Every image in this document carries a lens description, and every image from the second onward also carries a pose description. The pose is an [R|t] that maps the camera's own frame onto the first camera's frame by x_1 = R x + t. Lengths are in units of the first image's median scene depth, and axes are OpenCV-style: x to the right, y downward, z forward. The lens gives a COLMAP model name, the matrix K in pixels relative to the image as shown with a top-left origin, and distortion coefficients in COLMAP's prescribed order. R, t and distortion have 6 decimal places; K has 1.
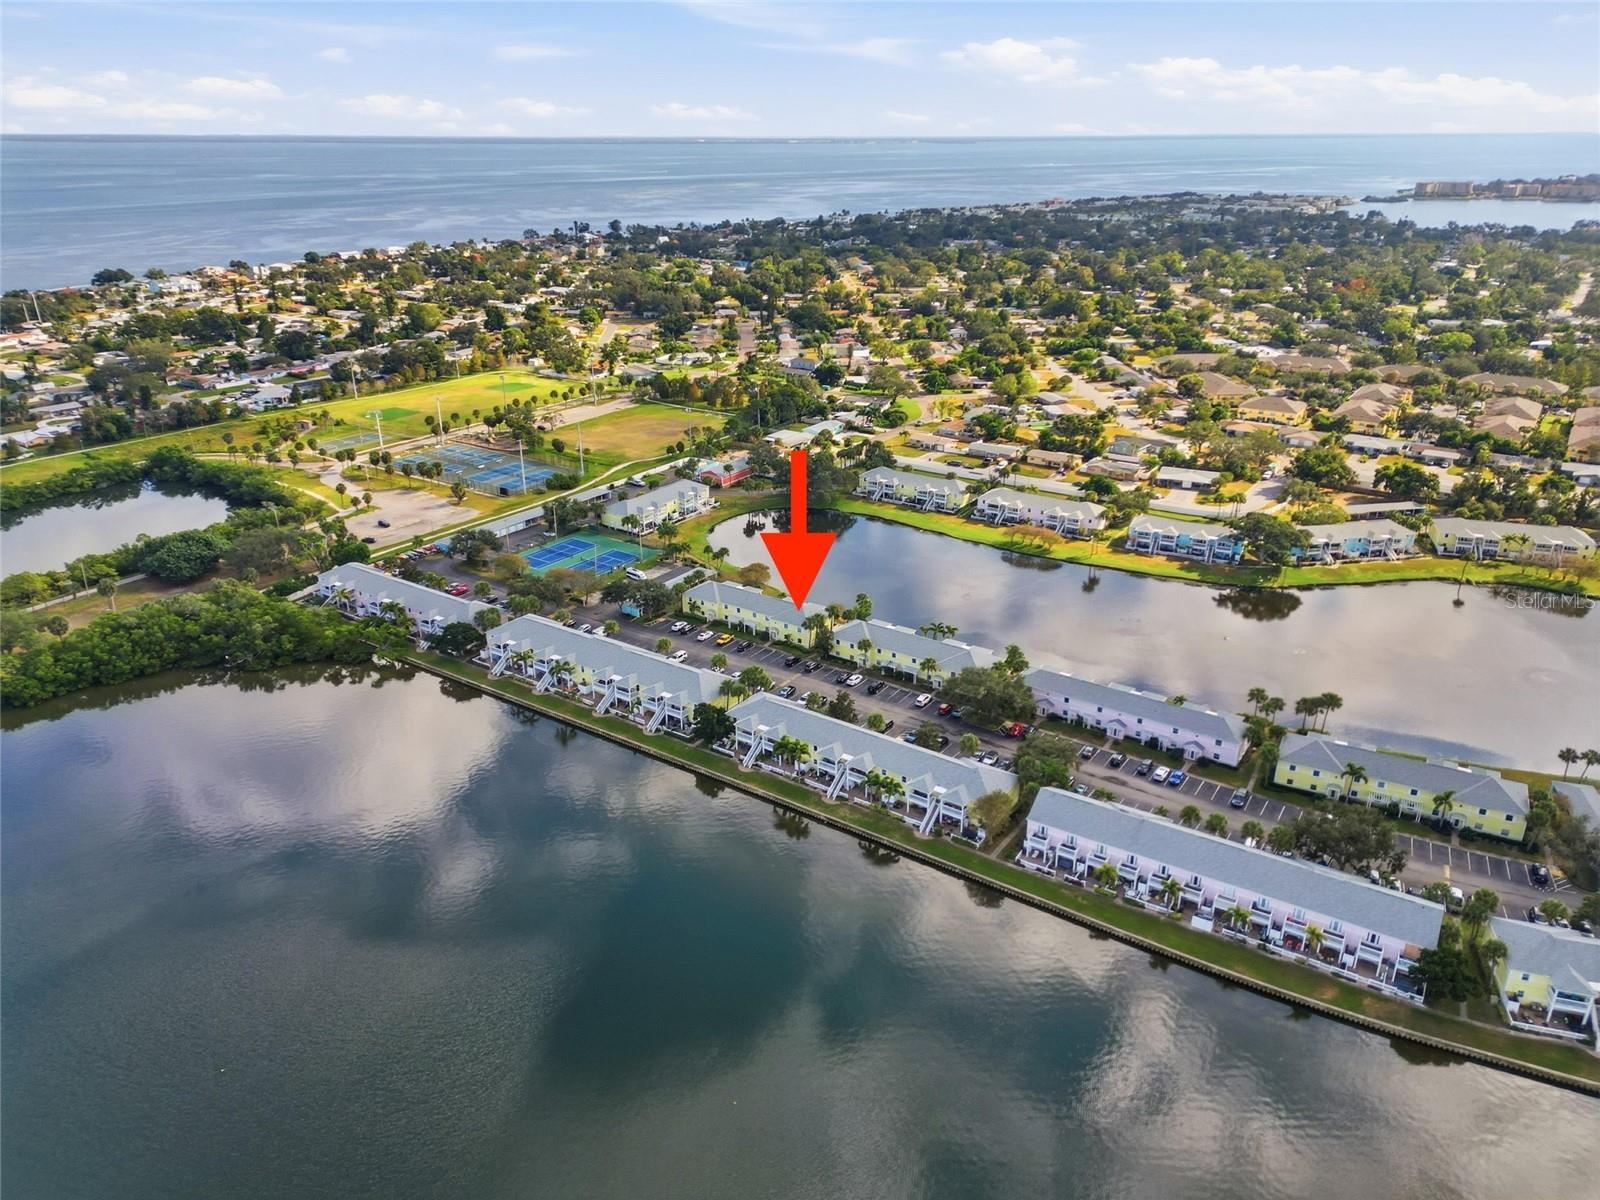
lens RADIAL K [[1124.8, 0, 797.9], [0, 1124.8, 595.3], [0, 0, 1]] dist [0.052004, -0.011175]
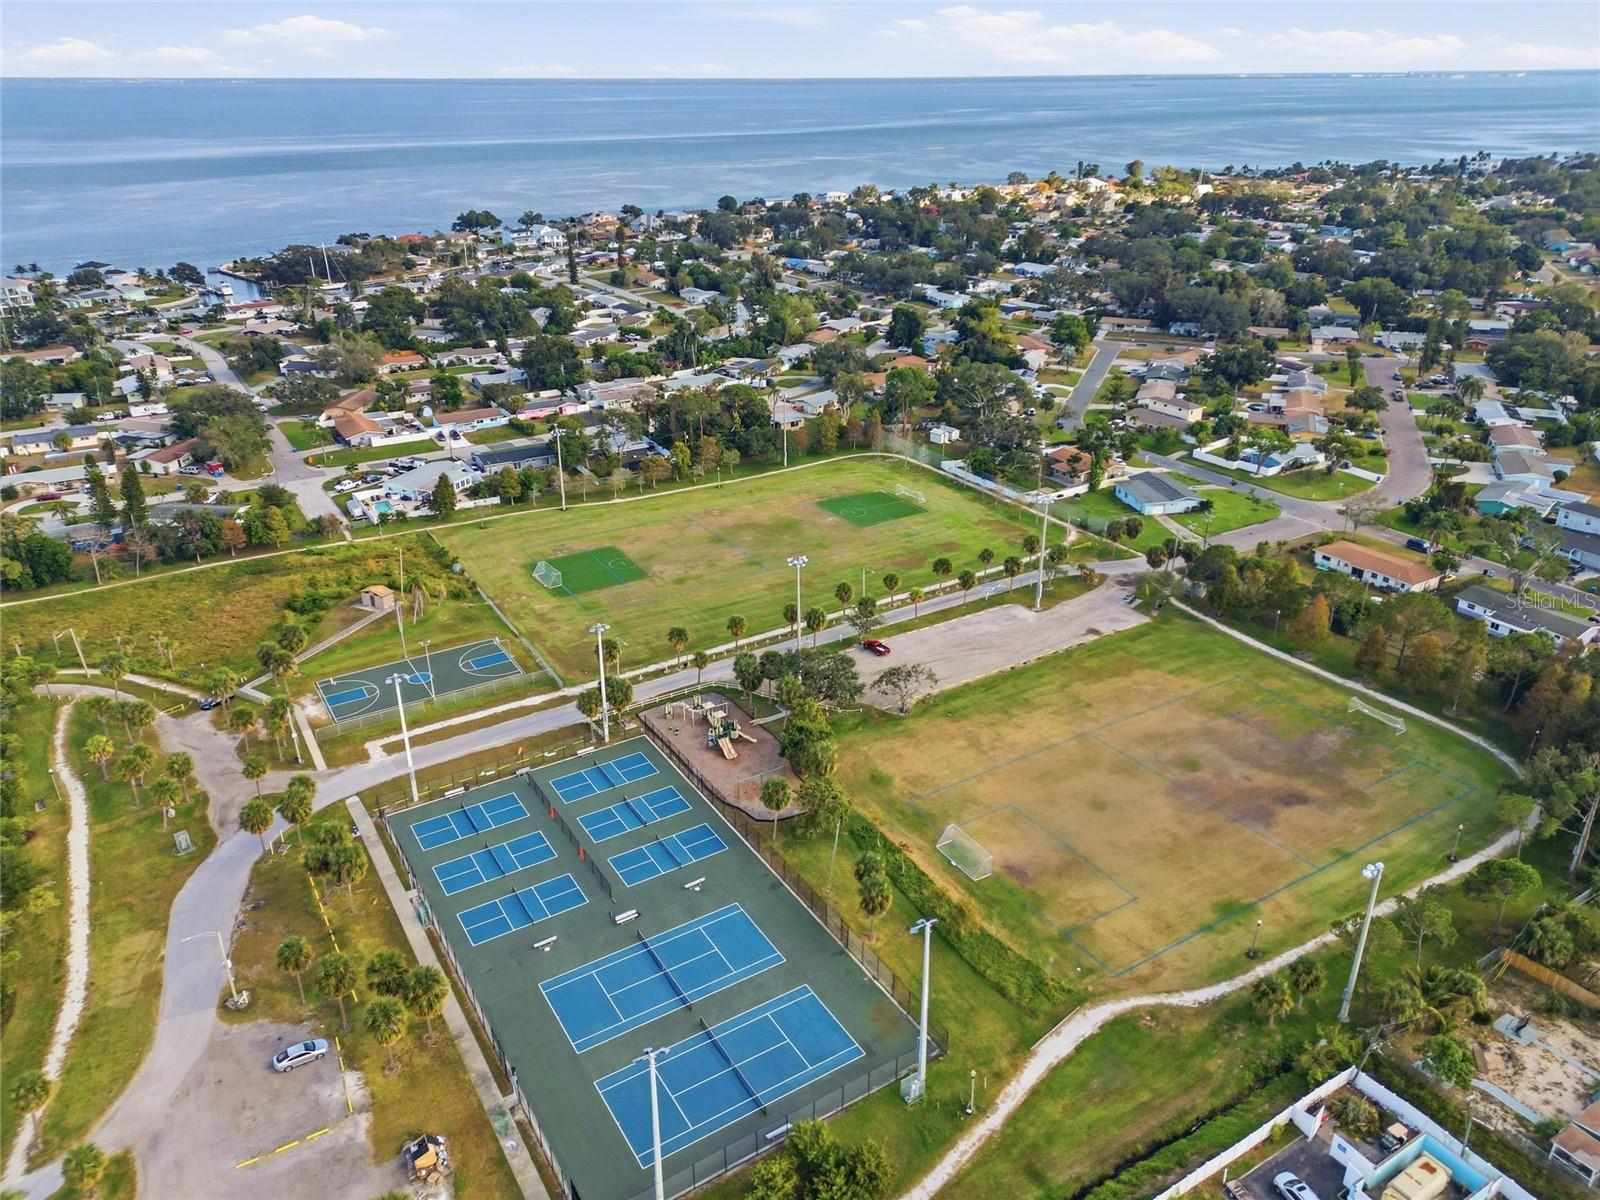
lens RADIAL K [[1124.8, 0, 801.6], [0, 1124.8, 603.6], [0, 0, 1]] dist [0.052004, -0.011175]
pose [[0.915987, 0.167150, -0.364731, -0.072000], [-0.149082, 0.985794, 0.077366, -0.122440], [0.372481, -0.016492, 0.927893, 0.385913]]
